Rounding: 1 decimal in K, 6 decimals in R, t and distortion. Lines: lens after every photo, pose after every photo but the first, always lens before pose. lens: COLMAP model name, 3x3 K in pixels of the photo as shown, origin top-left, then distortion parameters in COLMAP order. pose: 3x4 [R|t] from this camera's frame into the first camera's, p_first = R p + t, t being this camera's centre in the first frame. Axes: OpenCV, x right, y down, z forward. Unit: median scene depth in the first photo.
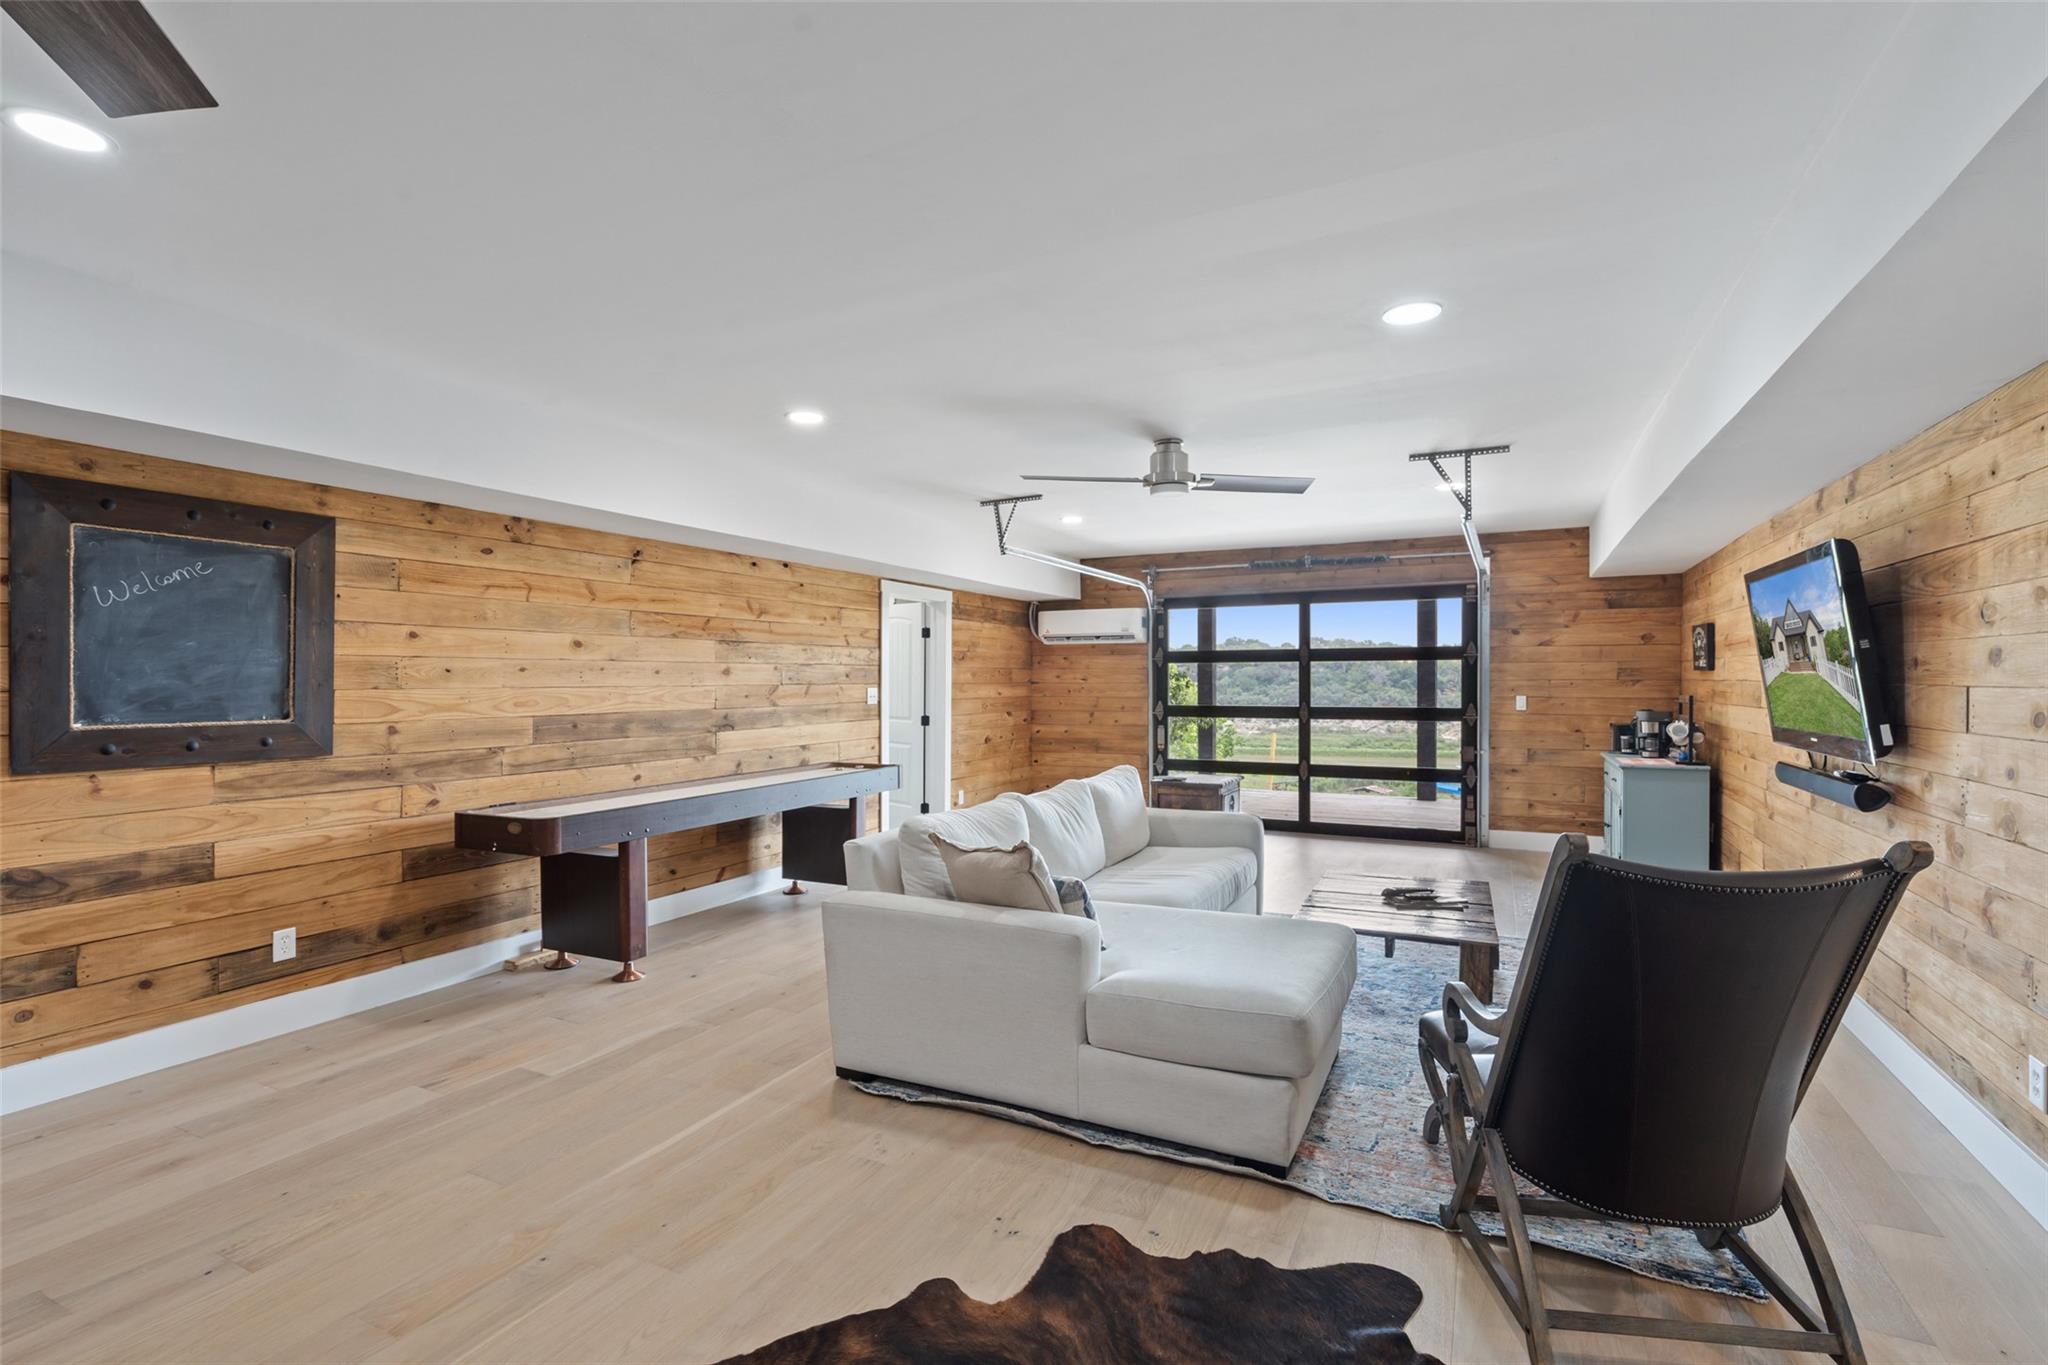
lens RADIAL K [[937.5, 0, 1028.4], [0, 937.5, 685.5], [0, 0, 1]] dist [-0.004165, 0.000570]
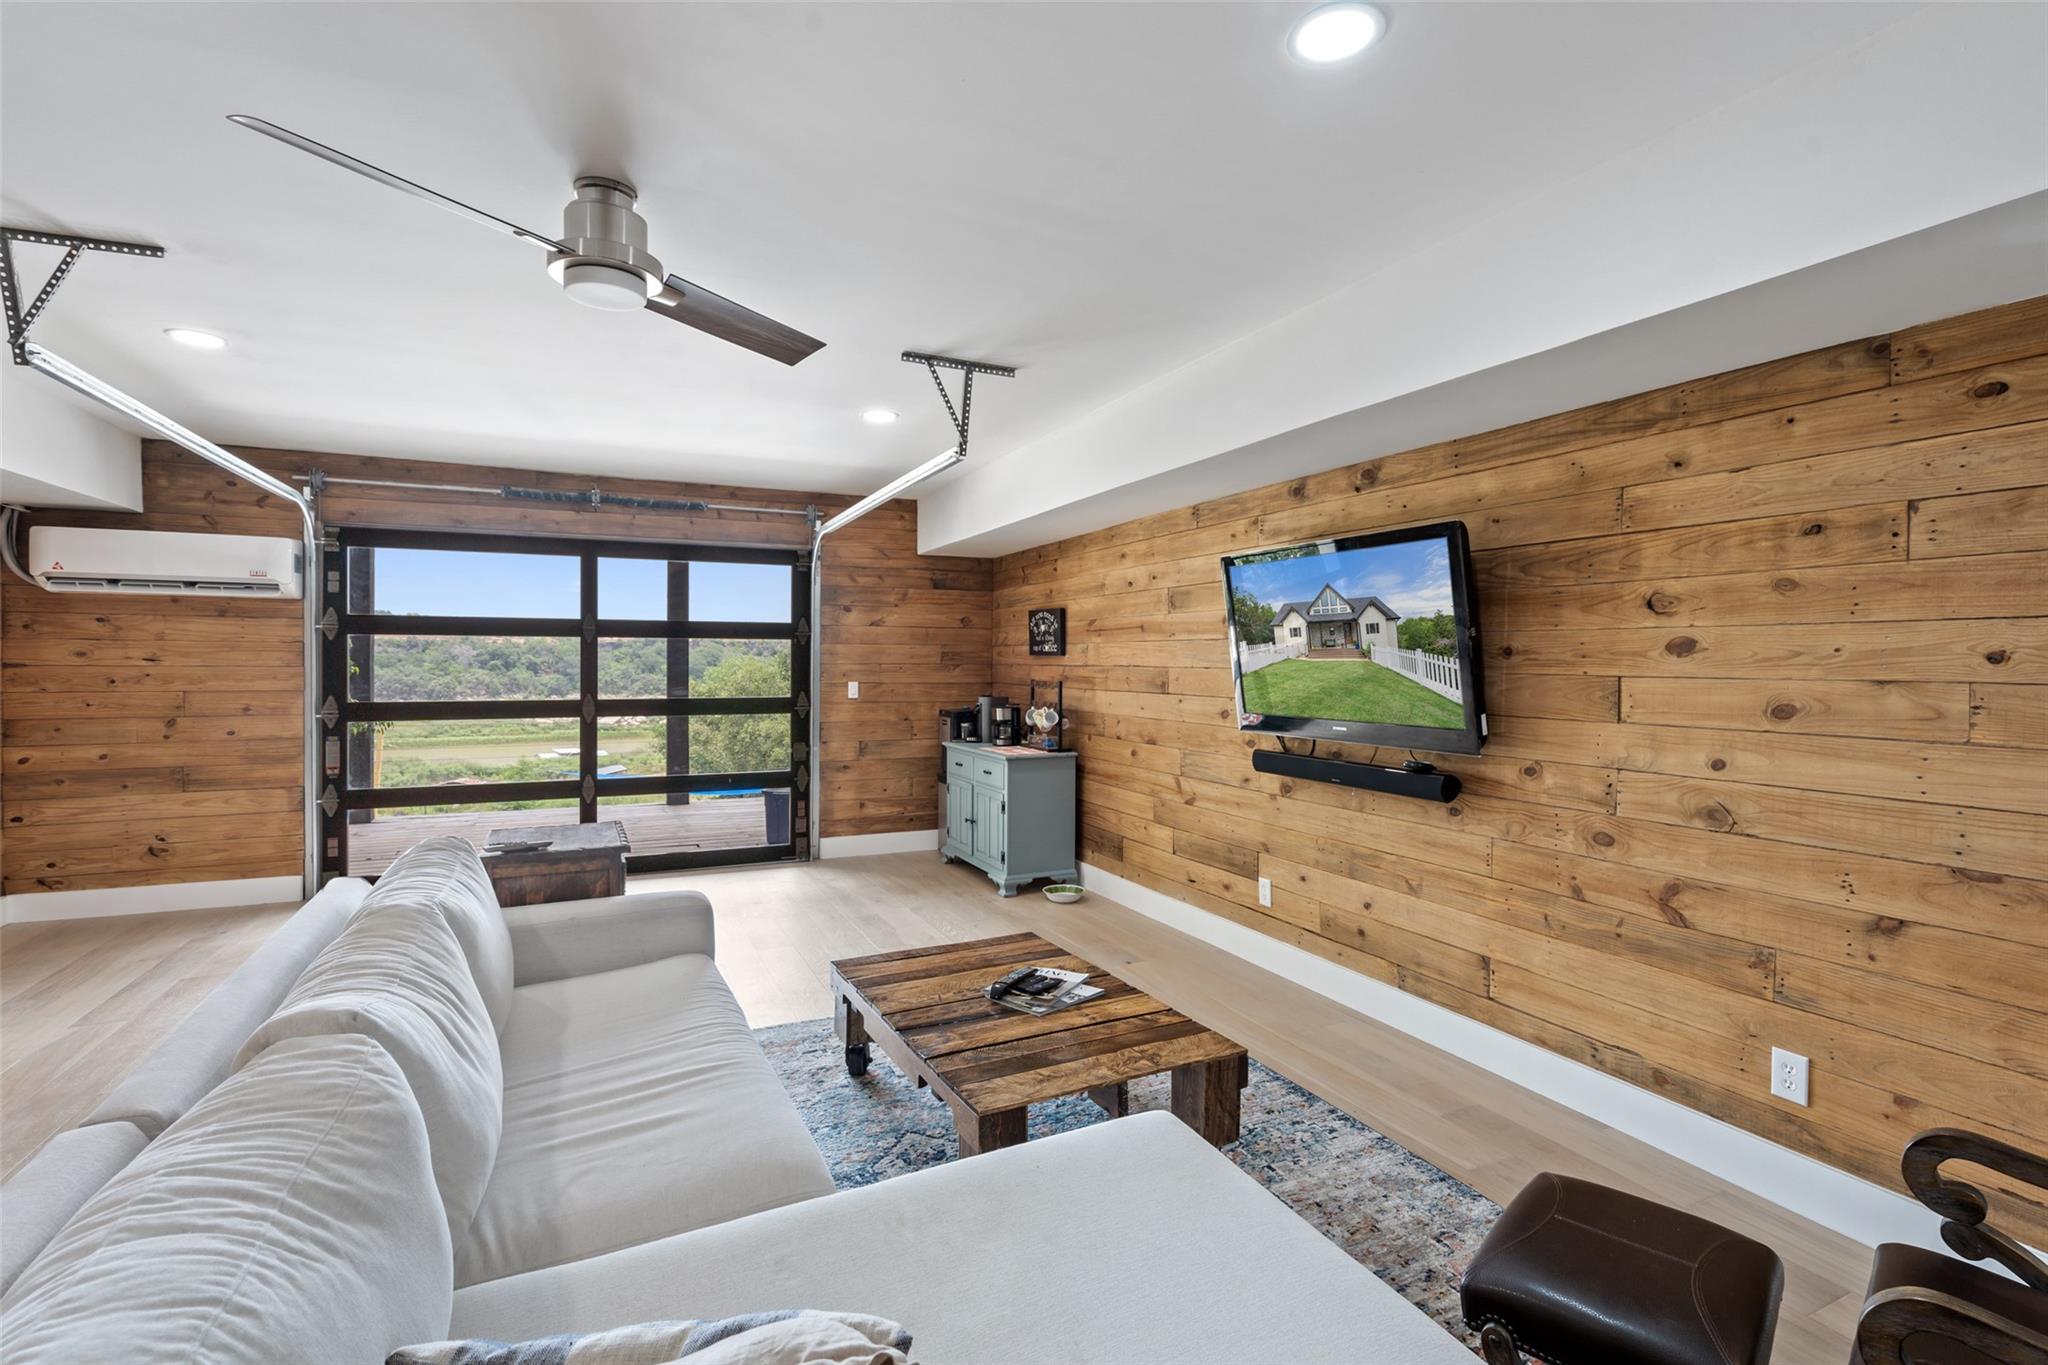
lens RADIAL K [[937.5, 0, 1029.4], [0, 937.5, 670.1], [0, 0, 1]] dist [-0.004165, 0.000570]
pose [[0.617542, -0.002064, 0.786535, -0.085010], [-0.000953, 0.999994, 0.003372, -0.004161], [-0.786537, -0.002832, 0.617536, 0.418886]]
